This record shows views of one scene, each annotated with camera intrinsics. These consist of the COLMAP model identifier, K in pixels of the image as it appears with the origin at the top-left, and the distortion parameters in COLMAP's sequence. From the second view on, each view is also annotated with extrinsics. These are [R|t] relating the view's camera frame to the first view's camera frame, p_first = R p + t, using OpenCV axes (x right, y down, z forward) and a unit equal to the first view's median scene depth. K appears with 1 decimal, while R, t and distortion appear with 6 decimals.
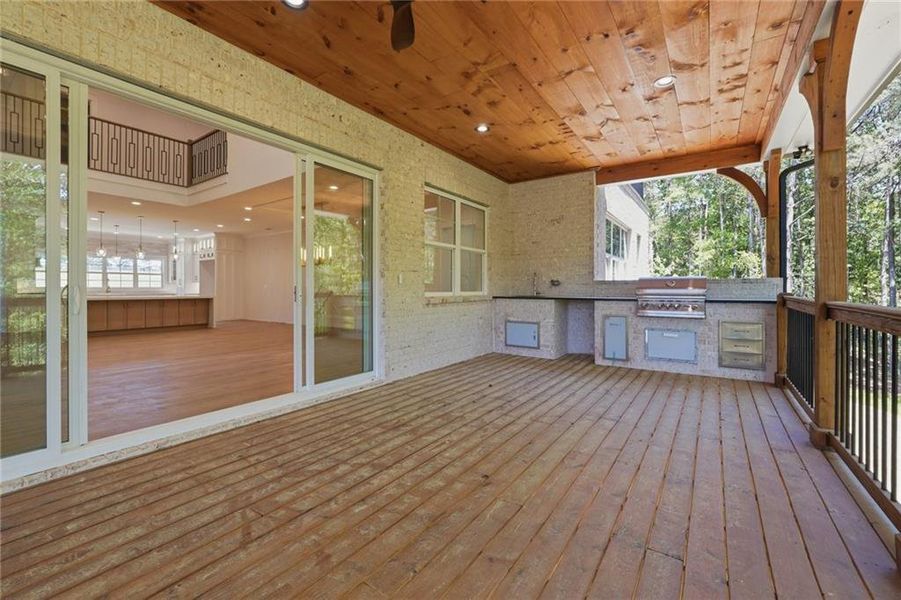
lens RADIAL K [[378.9, 0, 451.5], [0, 378.9, 294.6], [0, 0, 1]] dist [-0.020538, 0.006643]
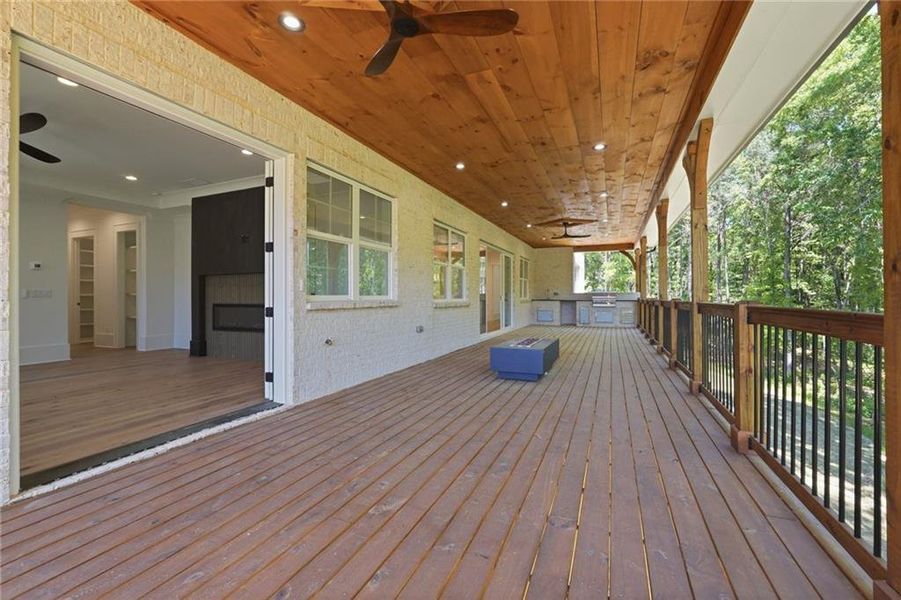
lens RADIAL K [[378.9, 0, 451.5], [0, 378.9, 294.6], [0, 0, 1]] dist [-0.020538, 0.006643]
pose [[0.979382, -0.000196, 0.202015, -1.516404], [0.004618, 0.999760, -0.021420, 0.038340], [-0.201962, 0.021911, 0.979148, -2.091959]]
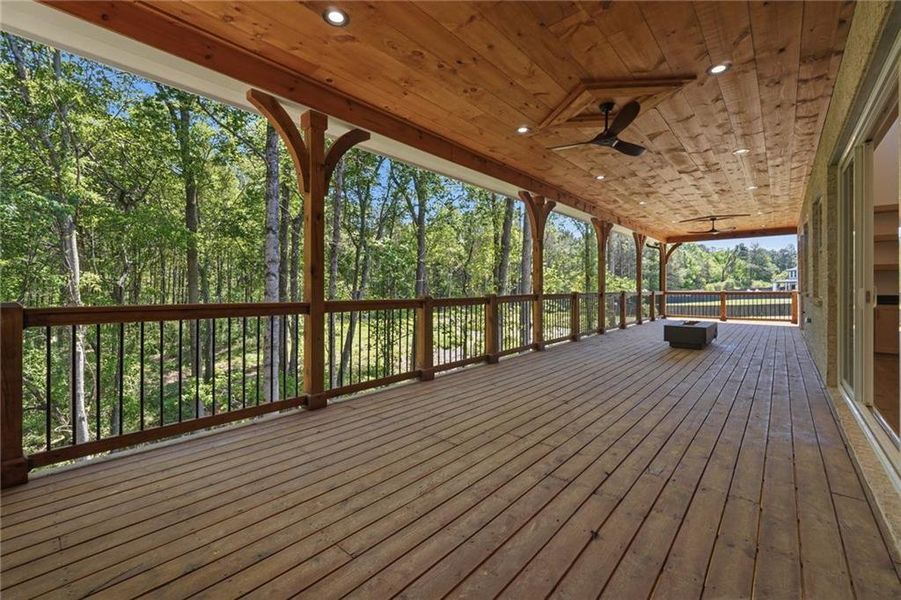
lens RADIAL K [[395.8, 0, 459.8], [0, 395.8, 288.5], [0, 0, 1]] dist [-0.003144, -0.000807]
pose [[-0.995984, 0.001999, 0.089512, 0.249320], [0.003268, 0.999896, 0.014035, -0.032541], [-0.089475, 0.014271, -0.995887, 1.713358]]
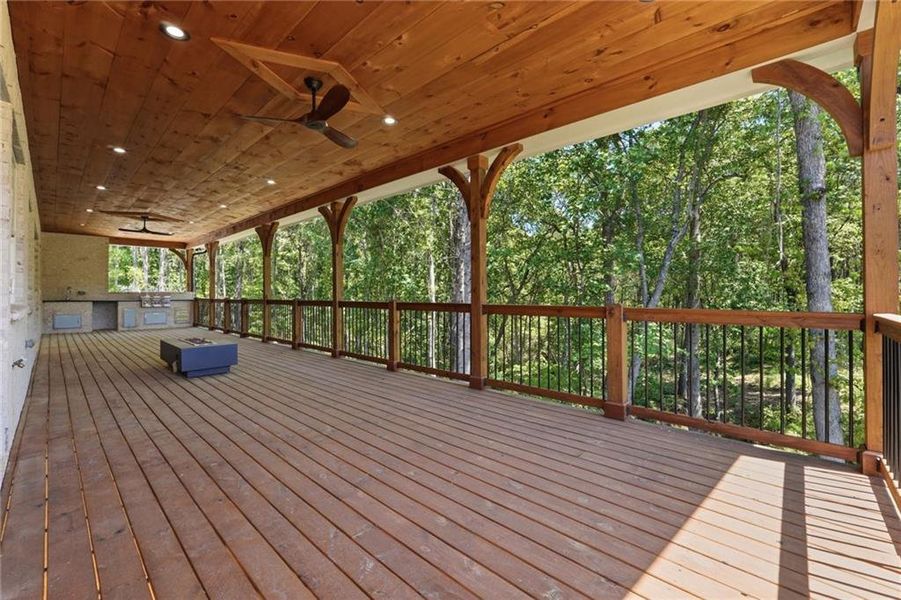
lens RADIAL K [[378.9, 0, 451.5], [0, 378.9, 294.6], [0, 0, 1]] dist [-0.020538, 0.006643]
pose [[0.147800, -0.001927, 0.989015, -2.352322], [0.017406, 0.999848, -0.000653, 0.018047], [-0.988864, 0.017312, 0.147811, -1.956621]]
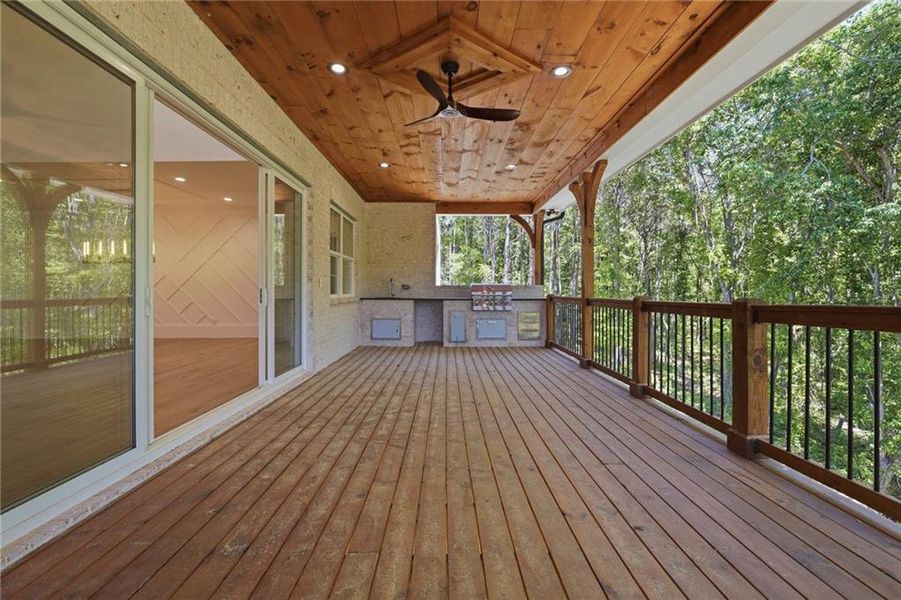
lens RADIAL K [[378.9, 0, 451.5], [0, 378.9, 294.6], [0, 0, 1]] dist [-0.020538, 0.006643]
pose [[0.814855, -0.003535, 0.579655, -0.621180], [0.008286, 0.999950, -0.005549, 0.005580], [-0.579606, 0.009325, 0.814843, -0.210807]]
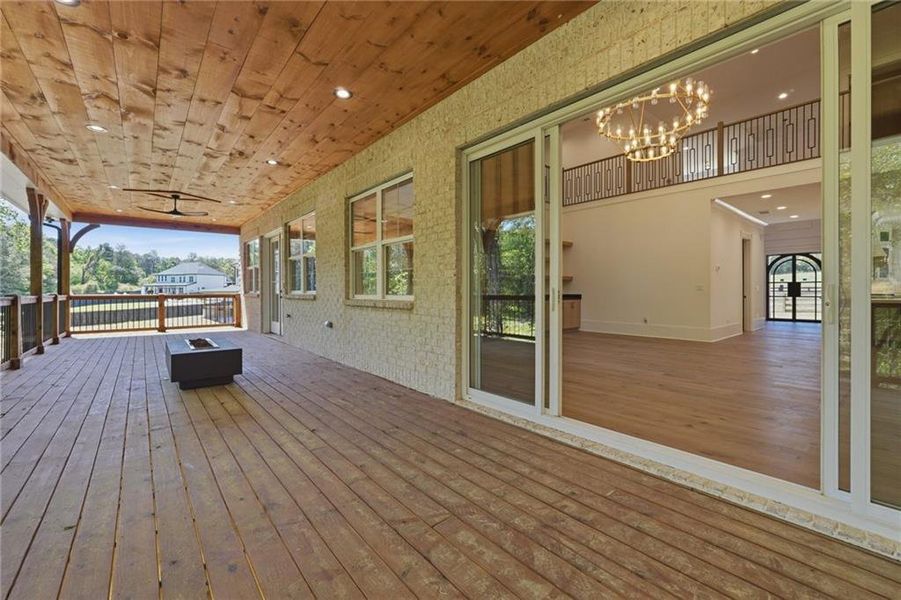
lens RADIAL K [[378.9, 0, 451.5], [0, 378.9, 294.6], [0, 0, 1]] dist [-0.020538, 0.006643]
pose [[-0.273783, 0.010164, -0.961738, 0.213437], [-0.011565, 0.999837, 0.013859, -0.010252], [0.961722, 0.014917, -0.273621, 0.686490]]
